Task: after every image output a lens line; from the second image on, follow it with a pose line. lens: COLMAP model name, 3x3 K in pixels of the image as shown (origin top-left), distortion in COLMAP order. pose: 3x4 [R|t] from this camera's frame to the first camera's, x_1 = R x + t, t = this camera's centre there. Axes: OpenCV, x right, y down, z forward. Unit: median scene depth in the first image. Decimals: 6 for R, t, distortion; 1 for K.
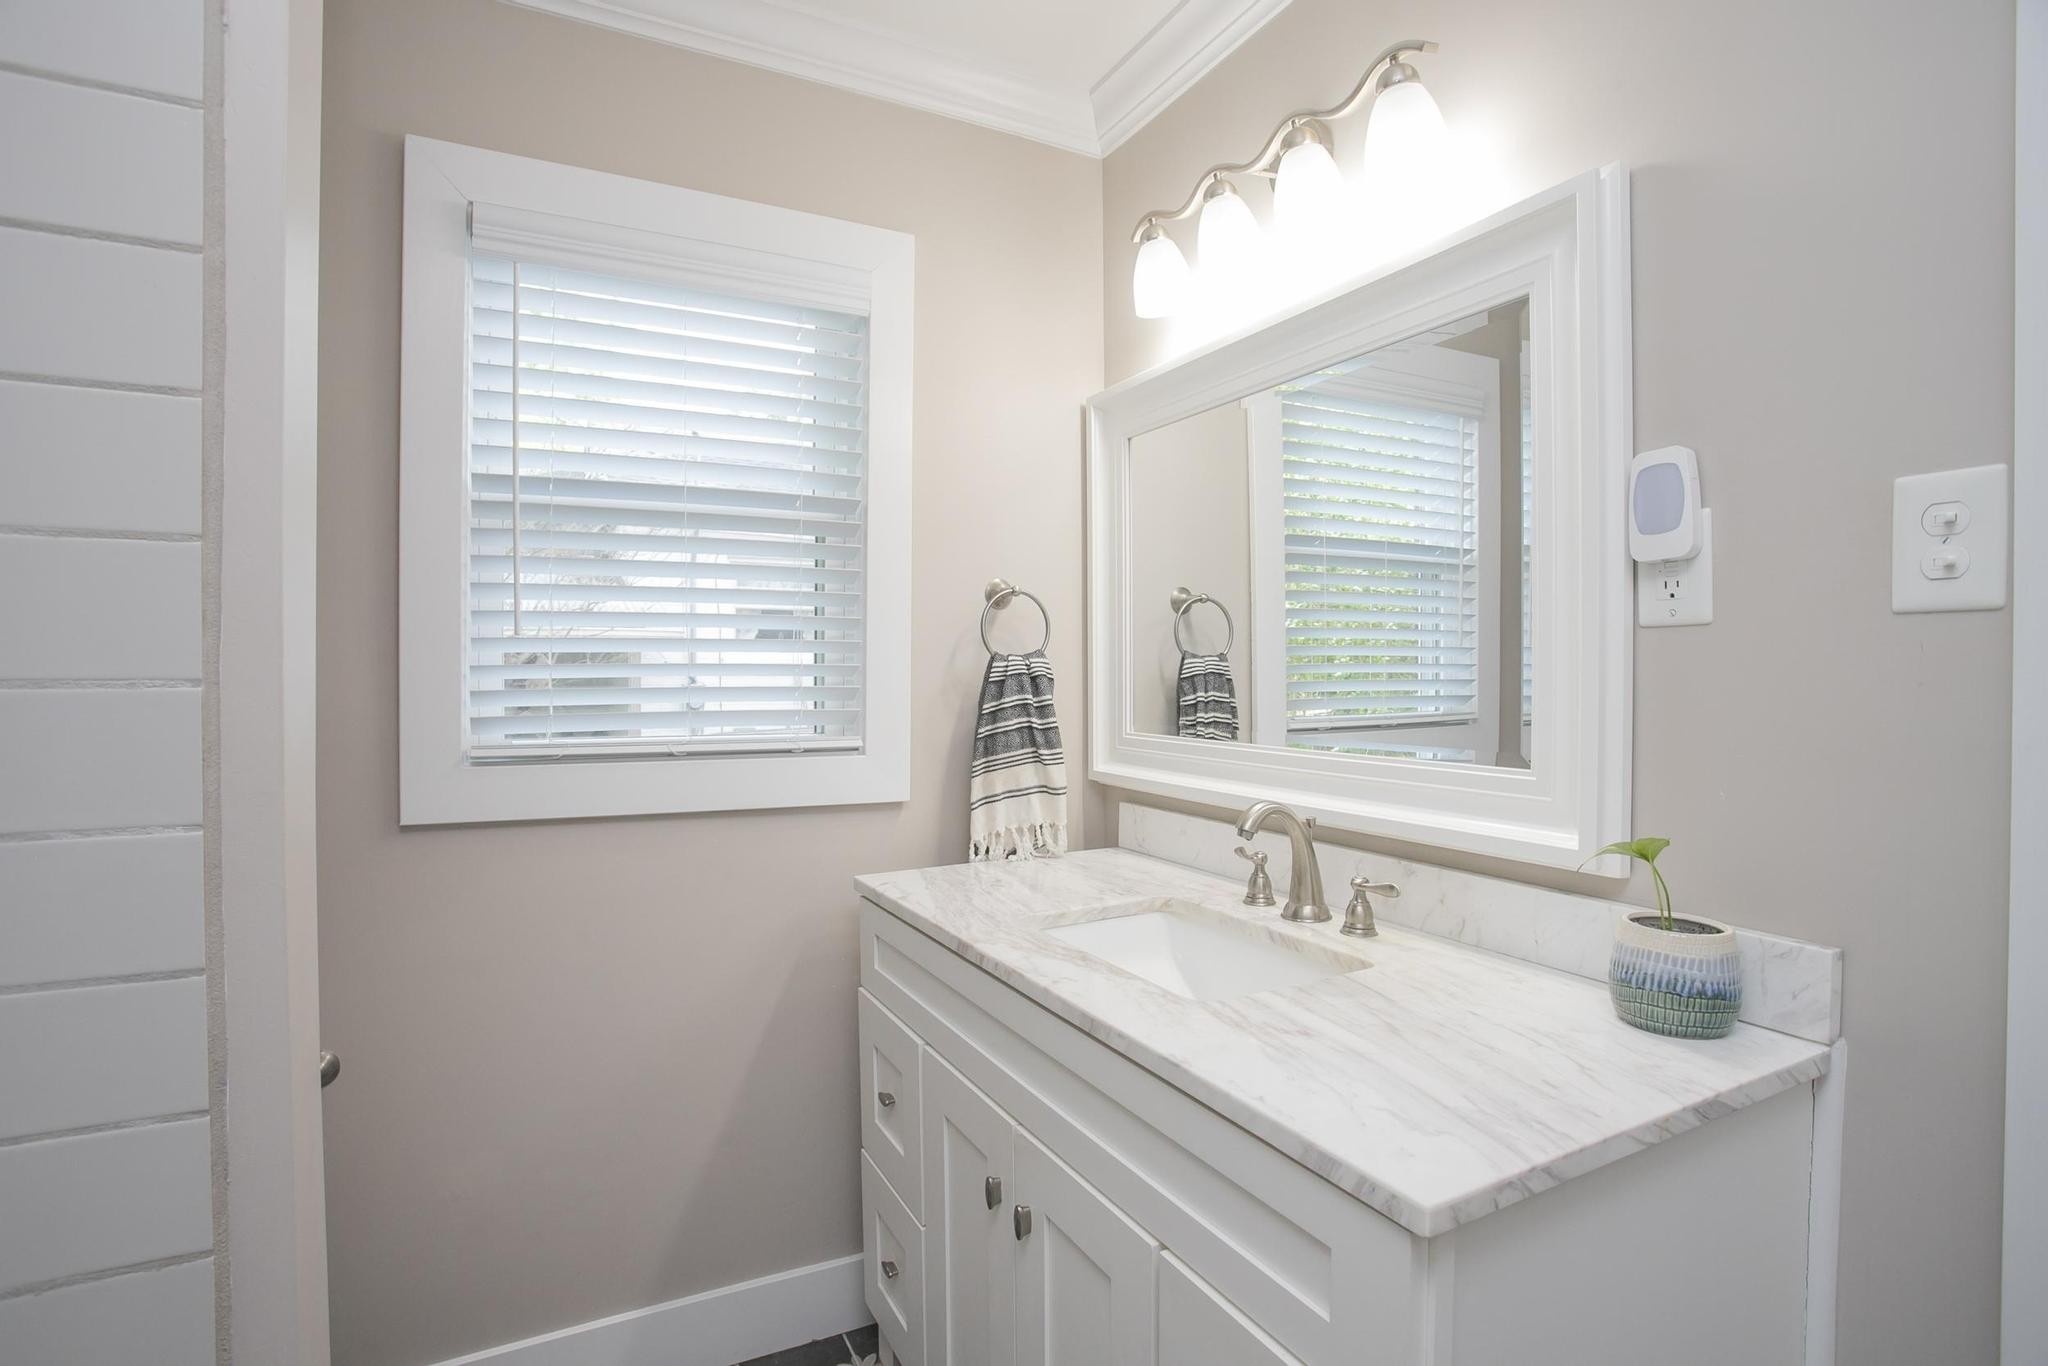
lens RADIAL K [[1007.8, 0, 1025.1], [0, 1007.8, 675.9], [0, 0, 1]] dist [-0.042676, 0.012103]
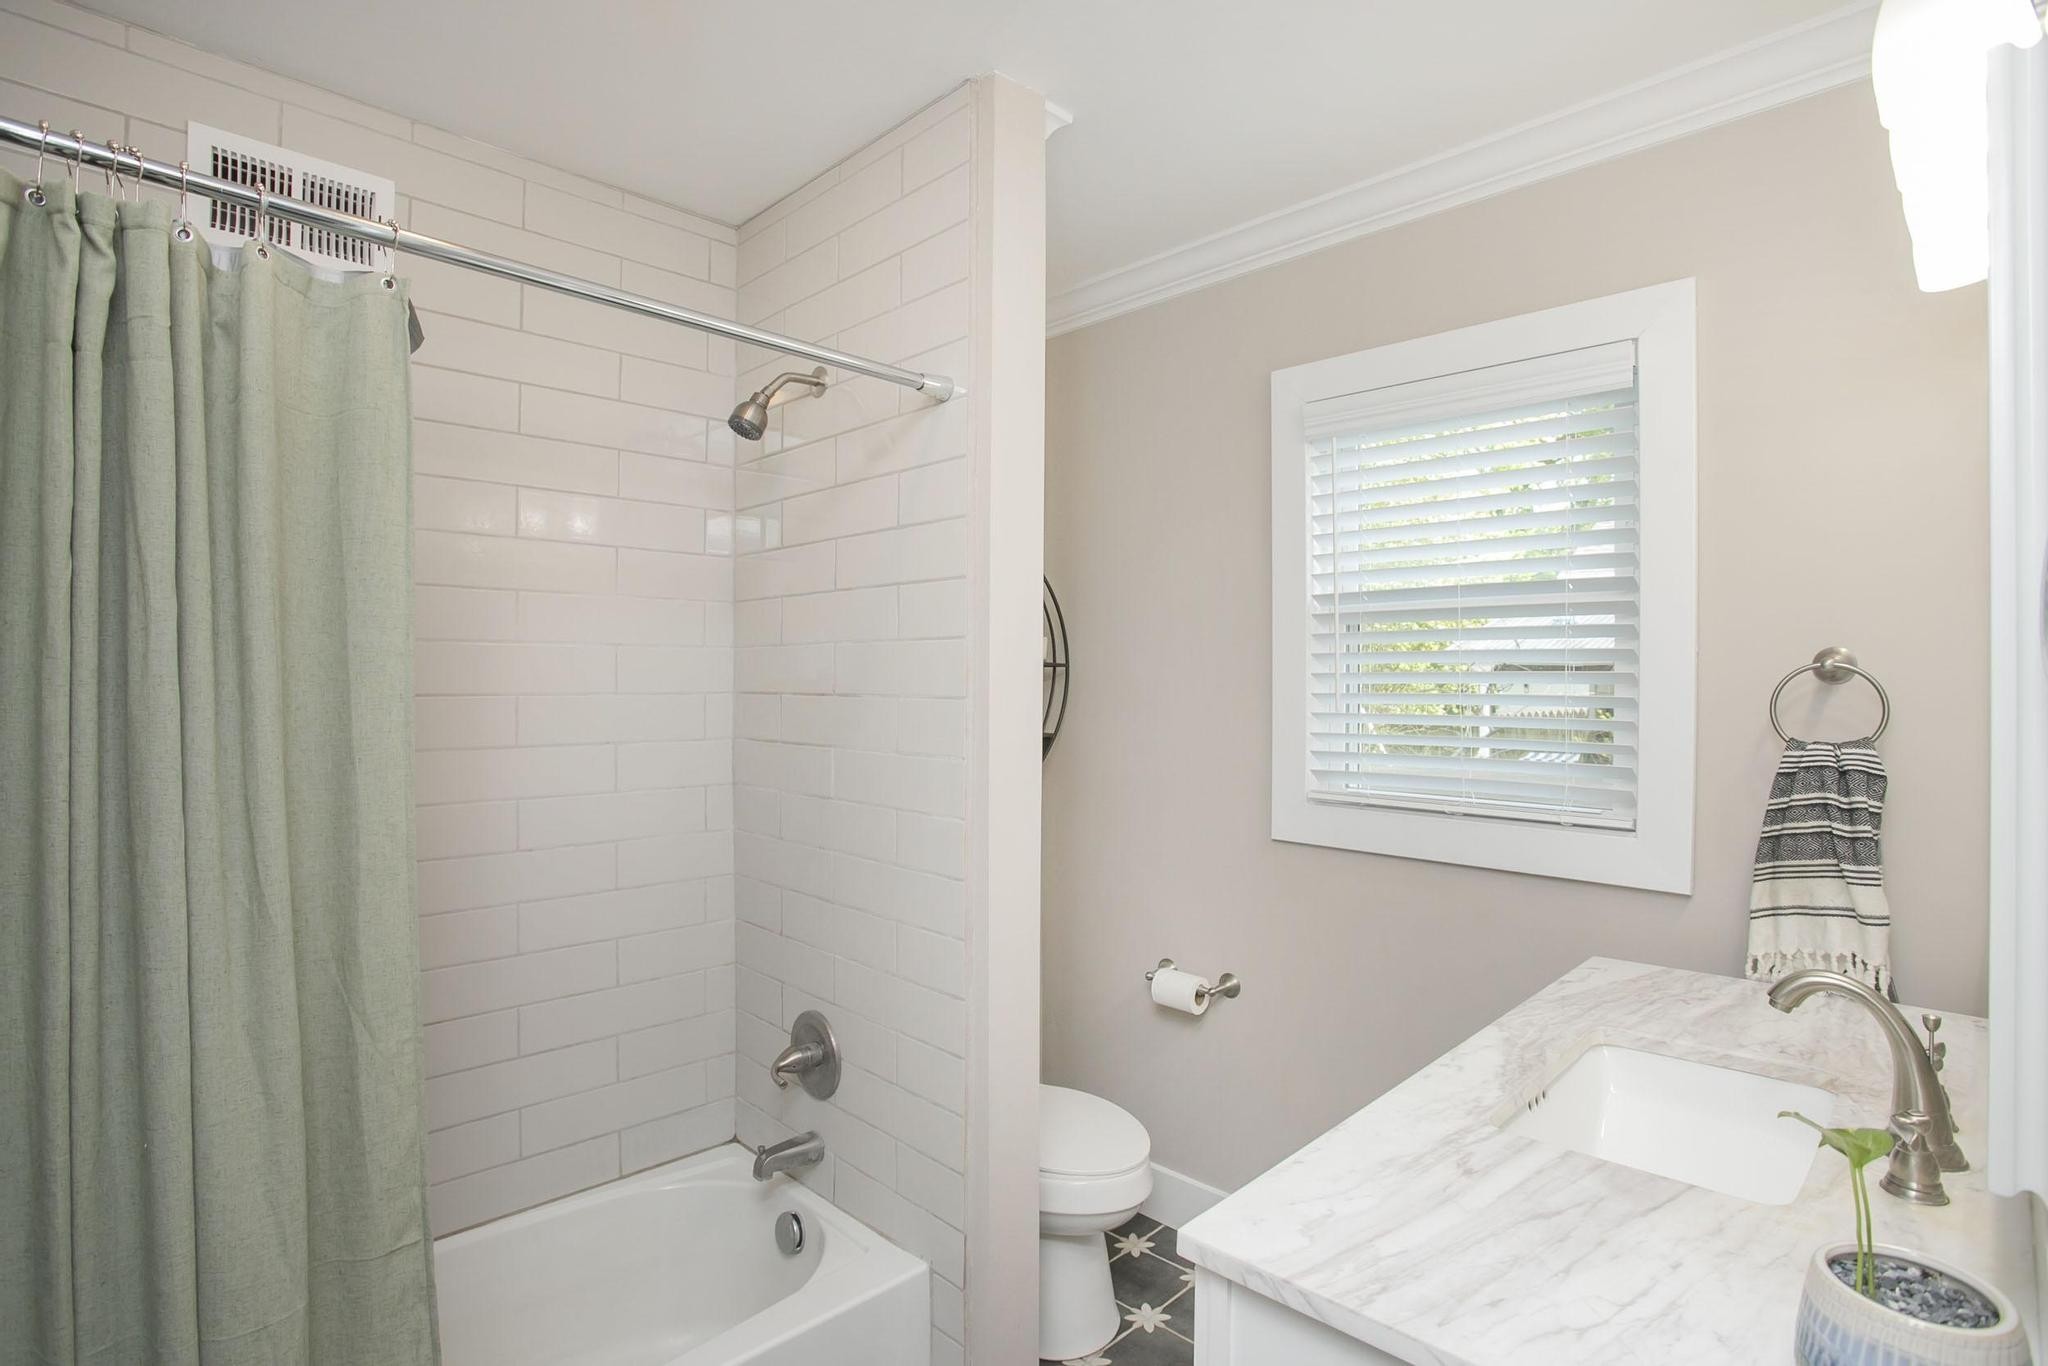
lens RADIAL K [[1007.8, 0, 1021.4], [0, 1007.8, 684.5], [0, 0, 1]] dist [-0.042676, 0.012103]
pose [[0.304506, 0.010714, -0.952450, 0.563492], [-0.010445, 0.999914, 0.007908, -0.068950], [0.952453, 0.007541, 0.304592, 0.140441]]
